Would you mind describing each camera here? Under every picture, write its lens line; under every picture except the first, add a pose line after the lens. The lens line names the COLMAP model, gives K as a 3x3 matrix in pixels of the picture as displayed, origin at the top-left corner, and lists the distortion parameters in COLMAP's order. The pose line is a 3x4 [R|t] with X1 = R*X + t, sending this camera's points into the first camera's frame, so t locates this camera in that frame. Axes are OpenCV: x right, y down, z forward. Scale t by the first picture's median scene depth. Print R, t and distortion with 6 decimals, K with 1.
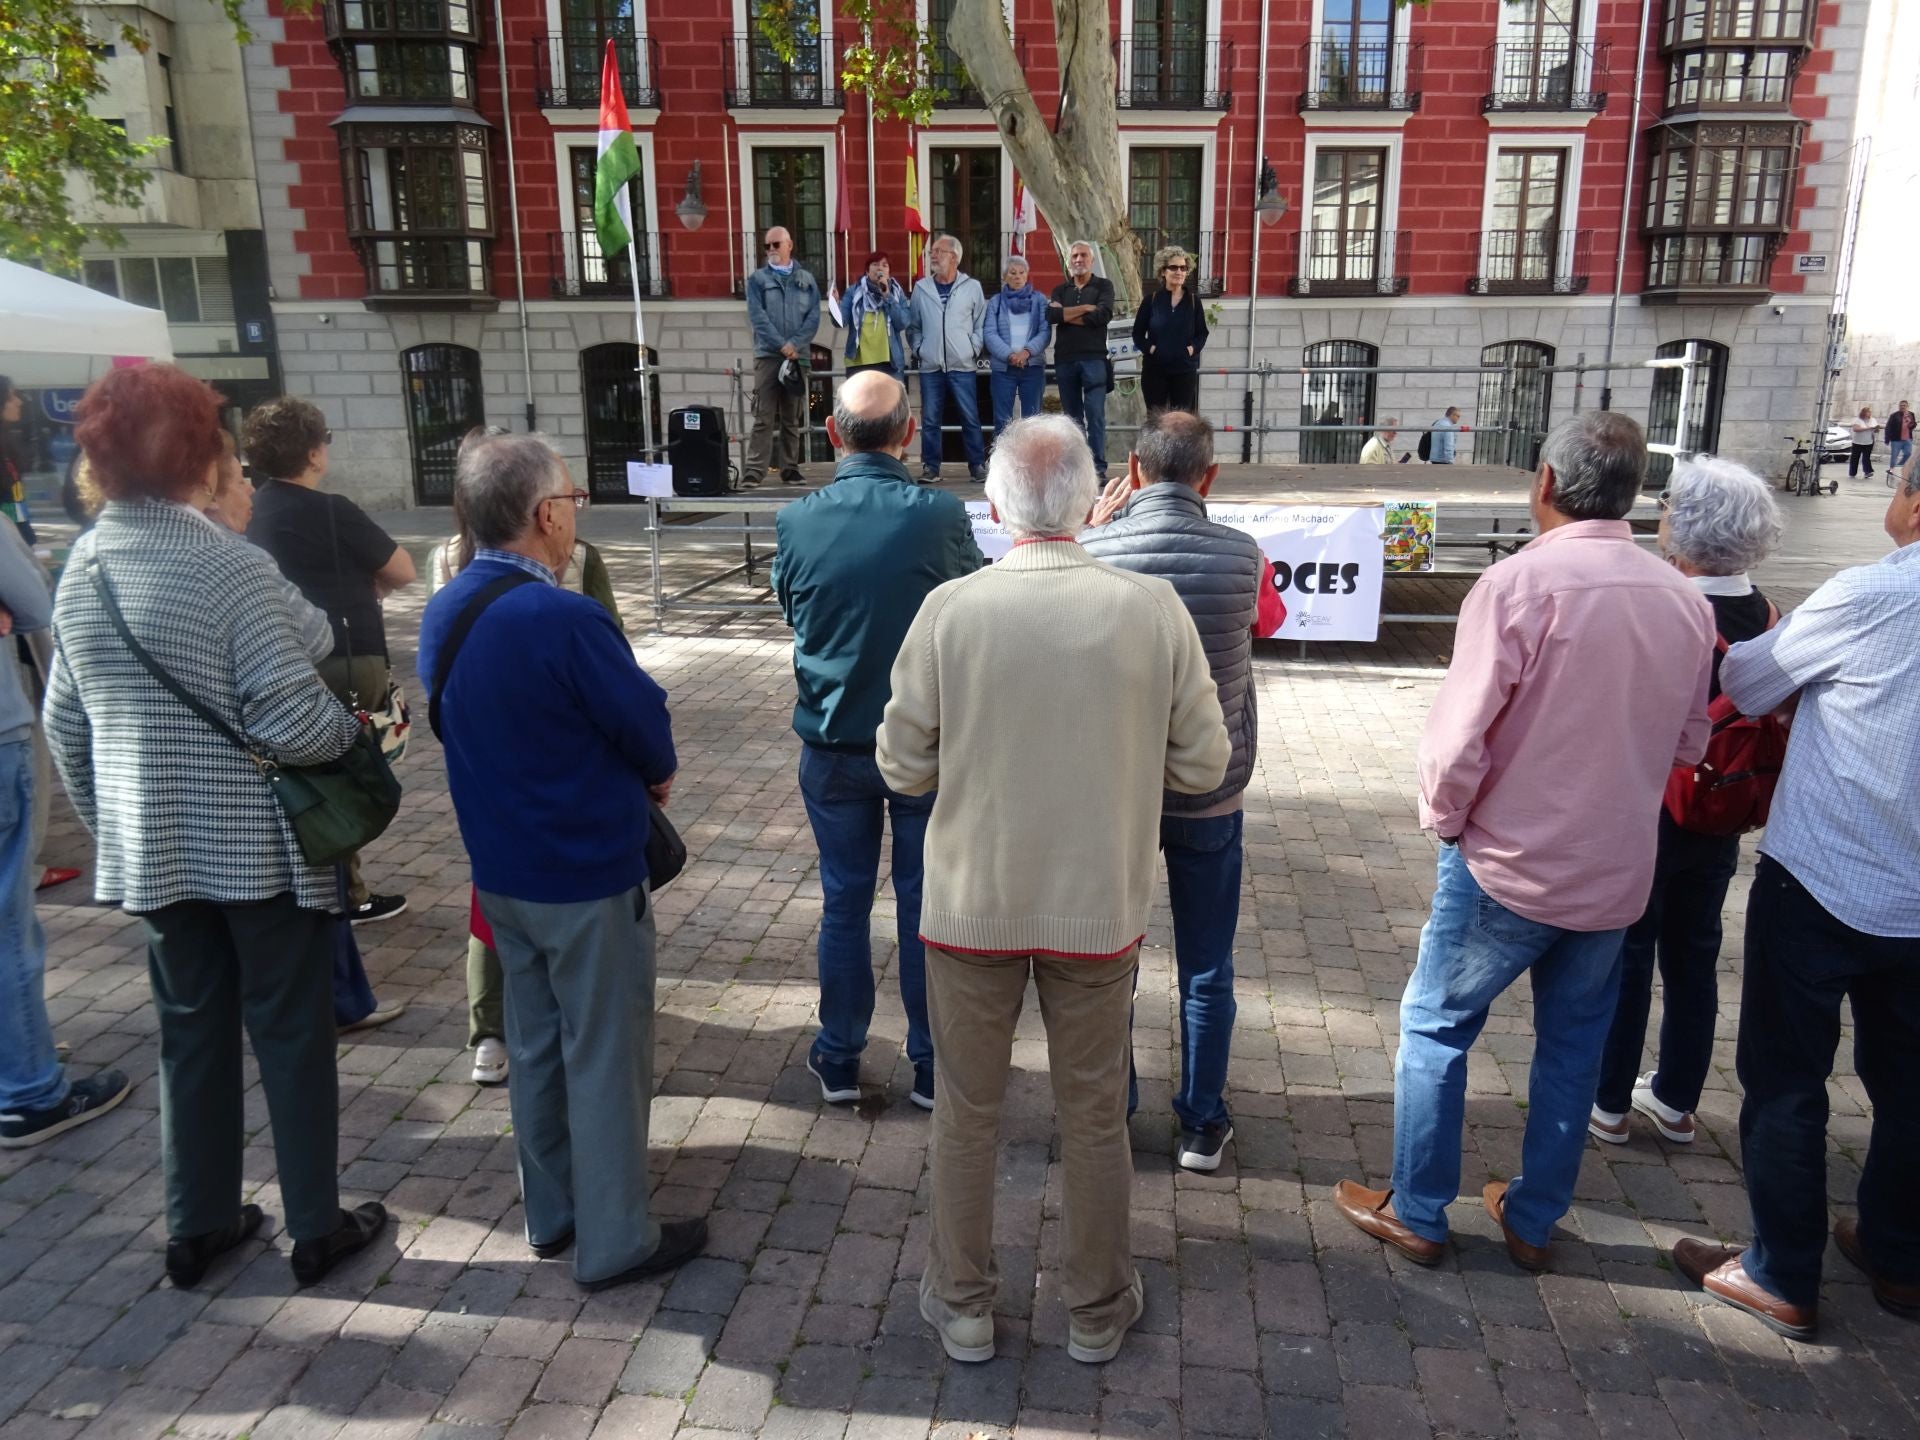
lens RADIAL K [[1377.9, 0, 960.0], [0, 1377.9, 720.0], [0, 0, 1]] dist [0.001894, -0.004218]
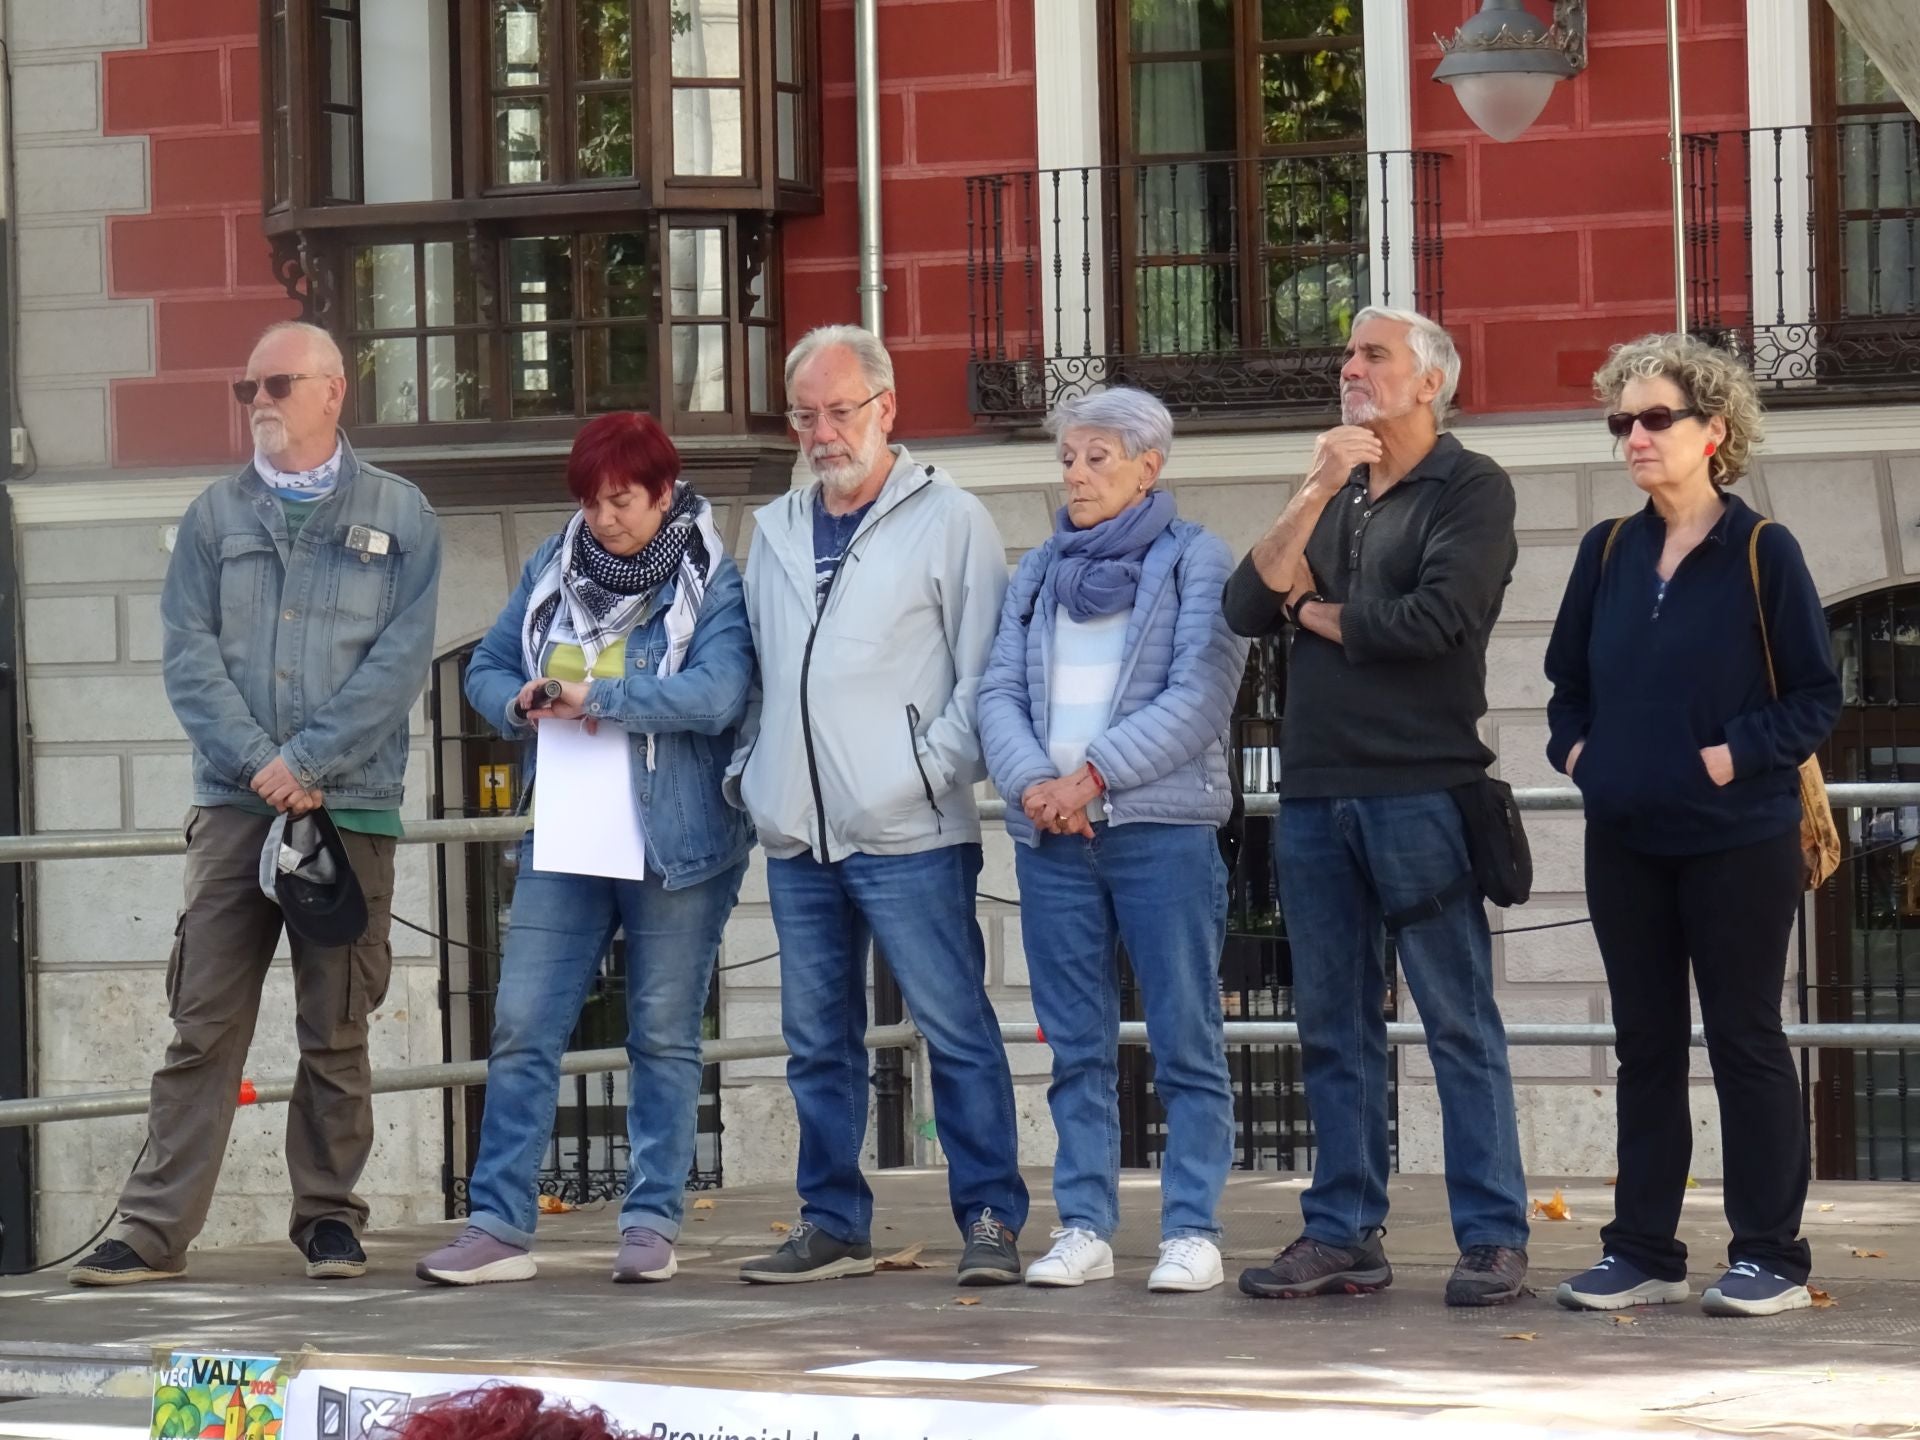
lens RADIAL K [[6842.4, 0, 960.0], [0, 6842.4, 720.0], [0, 0, 1]] dist [0.183688, -1.063789]
pose [[0.892366, -0.014439, -0.451081, 0.240757], [-0.089337, 0.974059, -0.207913, -0.007640], [0.442382, 0.225832, 0.867928, -0.031226]]
